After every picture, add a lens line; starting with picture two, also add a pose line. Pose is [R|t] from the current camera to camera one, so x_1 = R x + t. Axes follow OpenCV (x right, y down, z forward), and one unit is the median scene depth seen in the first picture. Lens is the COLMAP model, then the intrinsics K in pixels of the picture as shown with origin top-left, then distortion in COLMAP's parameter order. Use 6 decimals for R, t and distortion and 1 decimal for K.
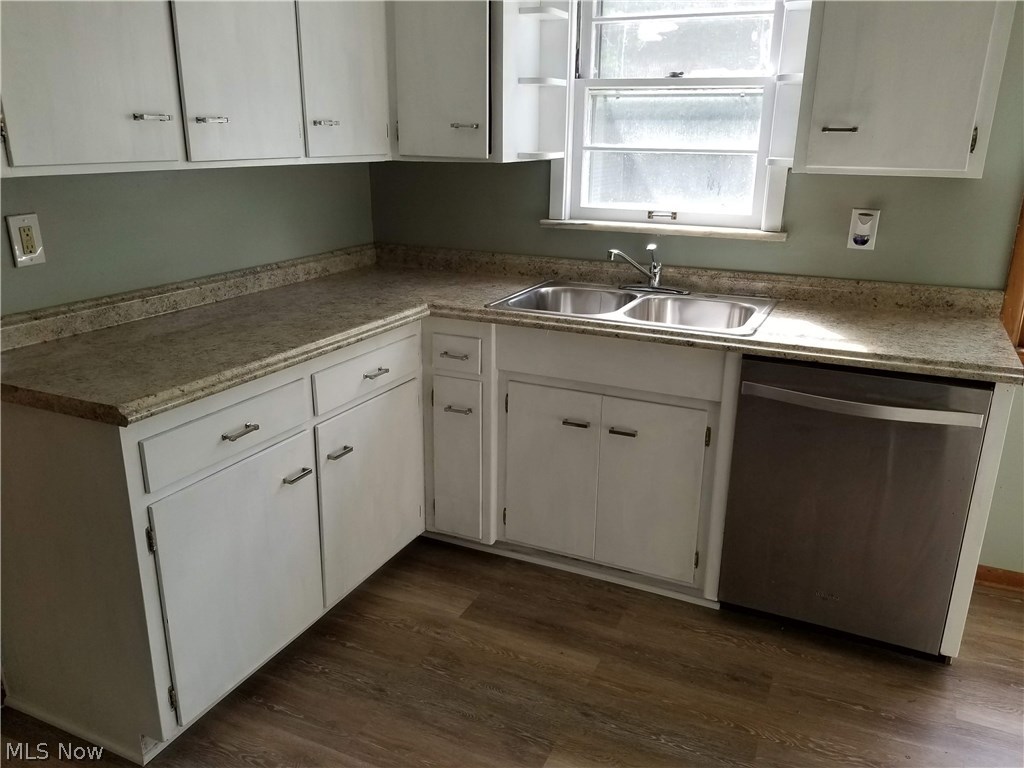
lens RADIAL K [[795.0, 0, 512.0], [0, 795.0, 384.0], [0, 0, 1]] dist [0.082758, -0.141479]
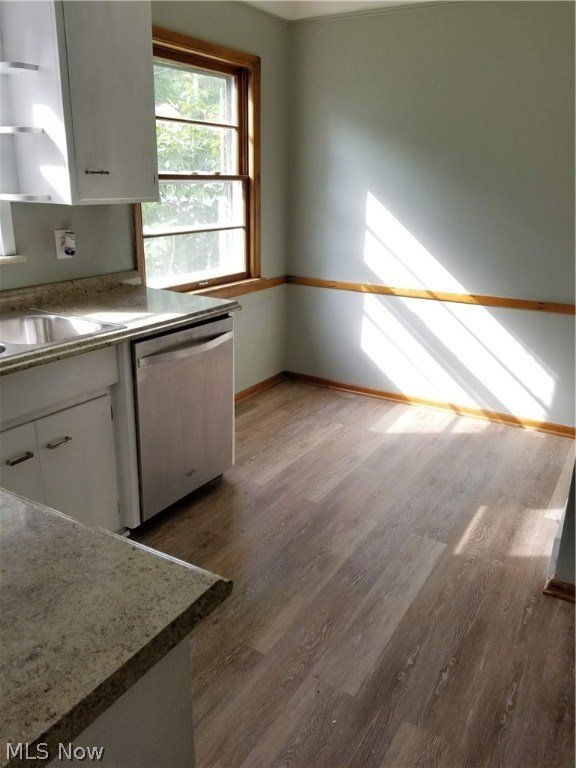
lens RADIAL K [[596.3, 0, 282.0], [0, 596.3, 379.6], [0, 0, 1]] dist [0.082758, -0.141479]
pose [[0.125043, -0.323075, 0.938076, -0.579488], [0.284455, 0.917478, 0.278064, -0.165065], [-0.950500, 0.232070, 0.206625, 0.502077]]
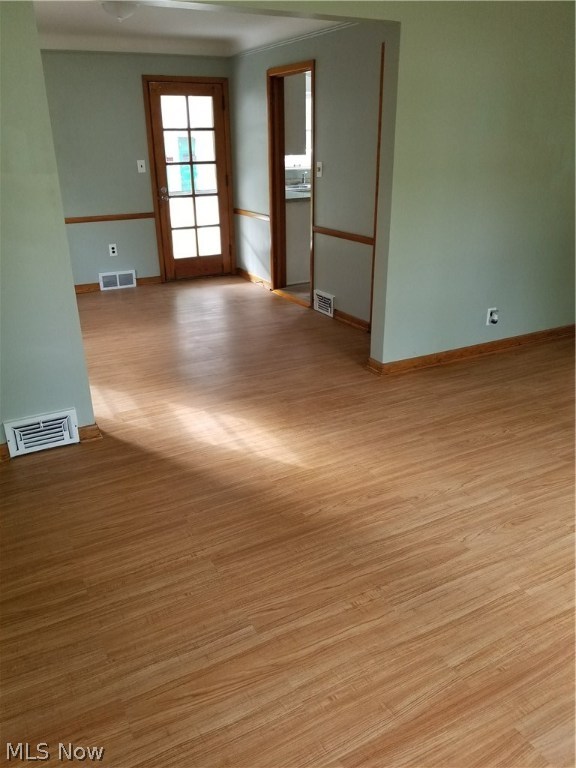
lens RADIAL K [[596.3, 0, 282.0], [0, 596.3, 379.6], [0, 0, 1]] dist [0.082758, -0.141479]
pose [[0.614985, -0.310069, 0.725018, -2.597782], [0.255777, 0.948171, 0.188546, 0.229280], [-0.745903, 0.069490, 0.662419, -0.895199]]
